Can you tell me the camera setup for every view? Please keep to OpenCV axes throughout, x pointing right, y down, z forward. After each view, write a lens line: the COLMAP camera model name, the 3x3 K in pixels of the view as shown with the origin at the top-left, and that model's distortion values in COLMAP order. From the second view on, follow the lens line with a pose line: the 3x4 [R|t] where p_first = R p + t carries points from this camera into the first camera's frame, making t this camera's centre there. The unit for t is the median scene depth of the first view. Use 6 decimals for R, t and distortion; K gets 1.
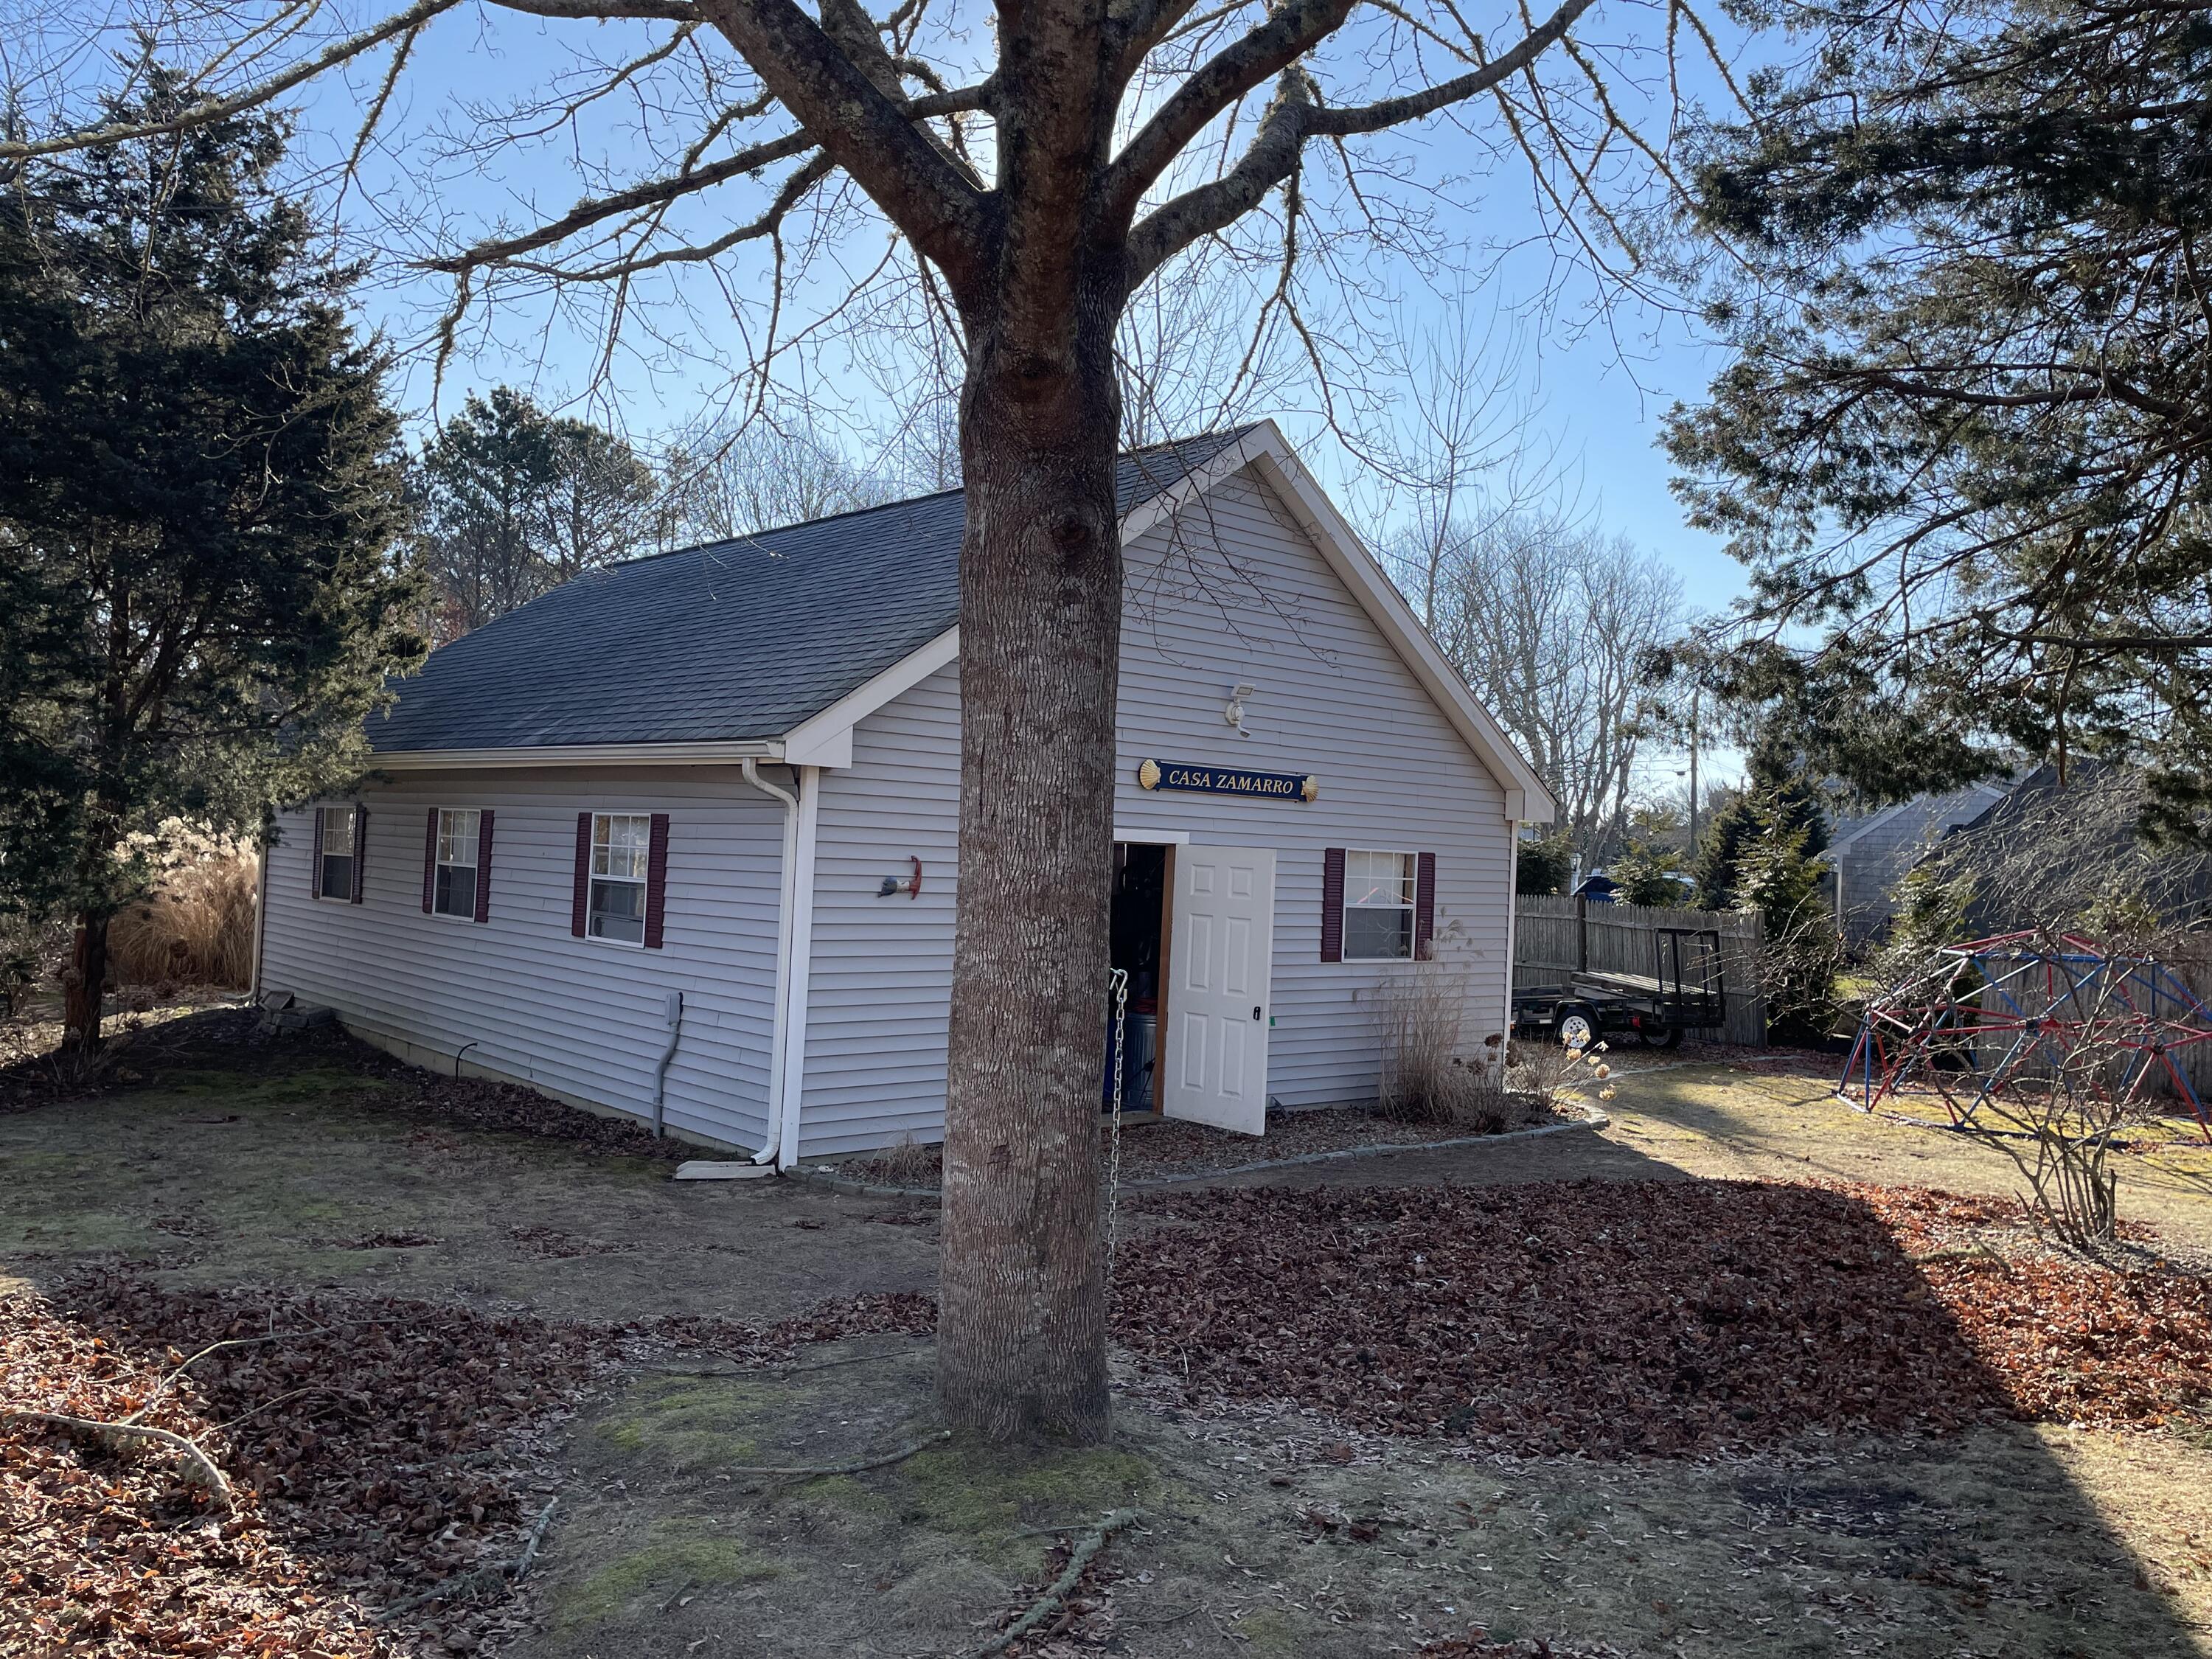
lens RADIAL K [[1691.0, 0, 1108.6], [0, 1691.0, 858.0], [0, 0, 1]] dist [0.149732, -0.368920]
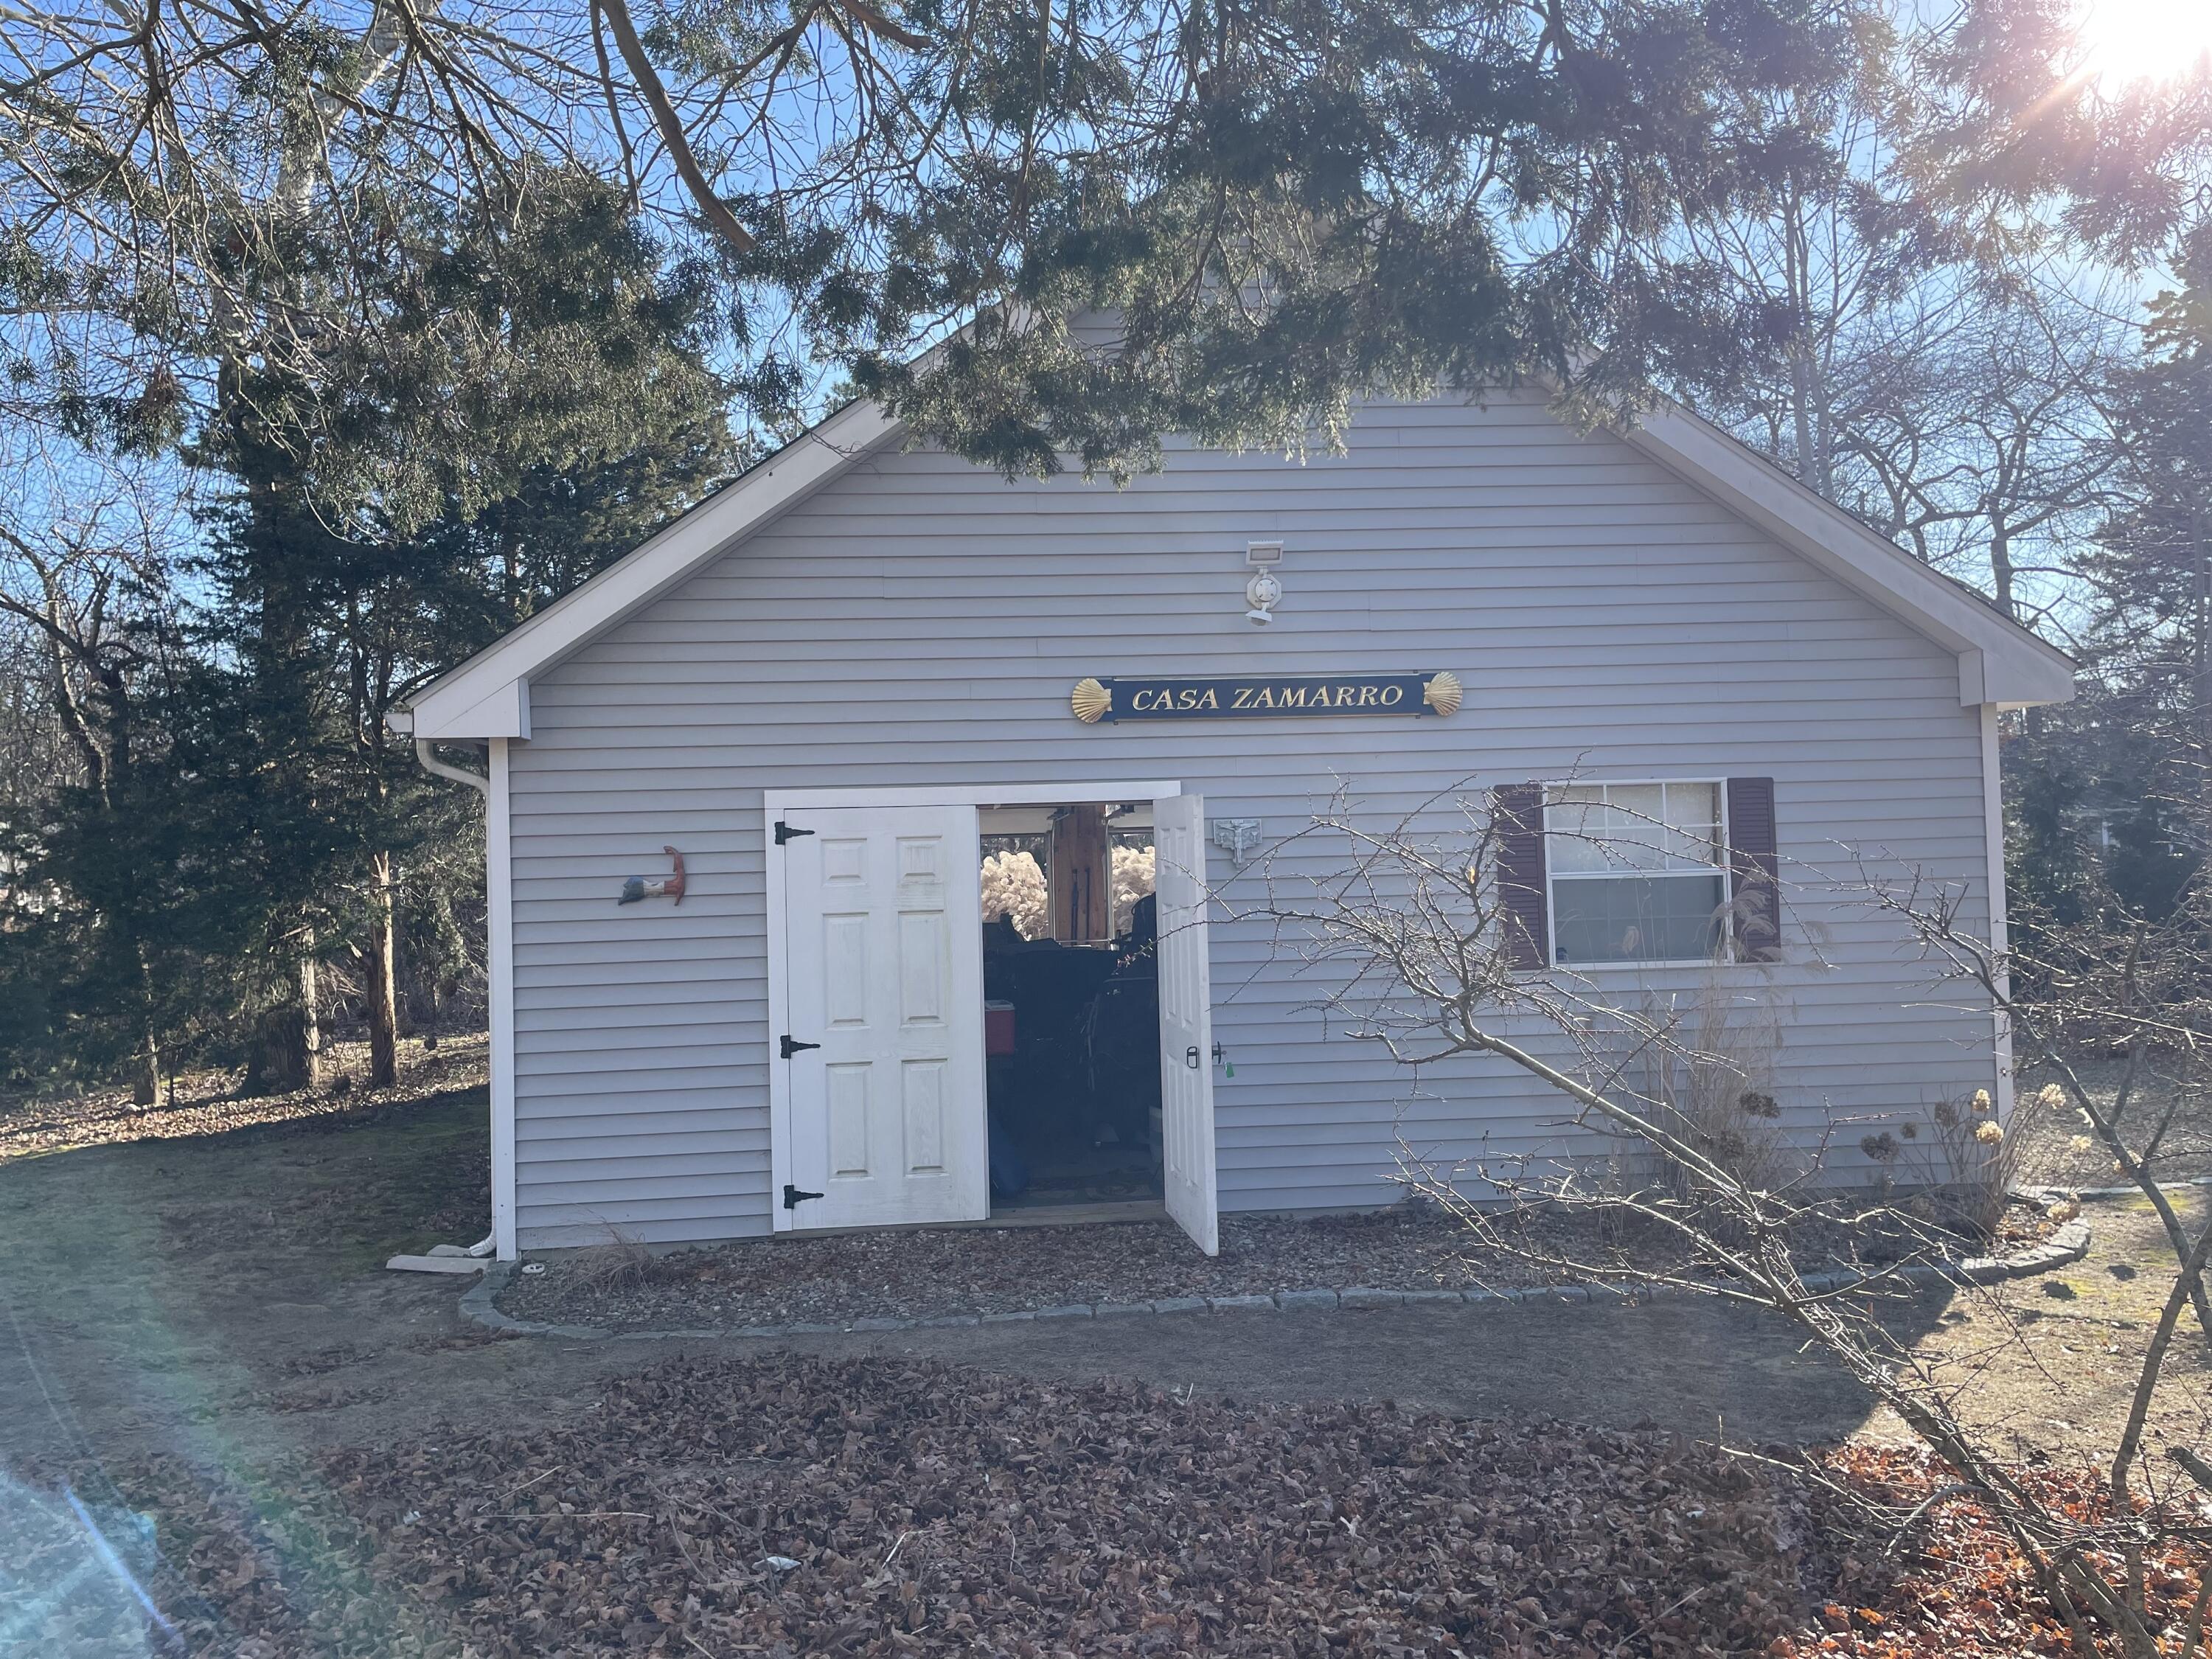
lens RADIAL K [[1691.0, 0, 1108.6], [0, 1691.0, 858.0], [0, 0, 1]] dist [0.149732, -0.368920]
pose [[0.801182, -0.067588, -0.594592, 0.402907], [0.060906, 0.997651, -0.031337, 0.032680], [0.595313, -0.011107, 0.803417, 0.440081]]
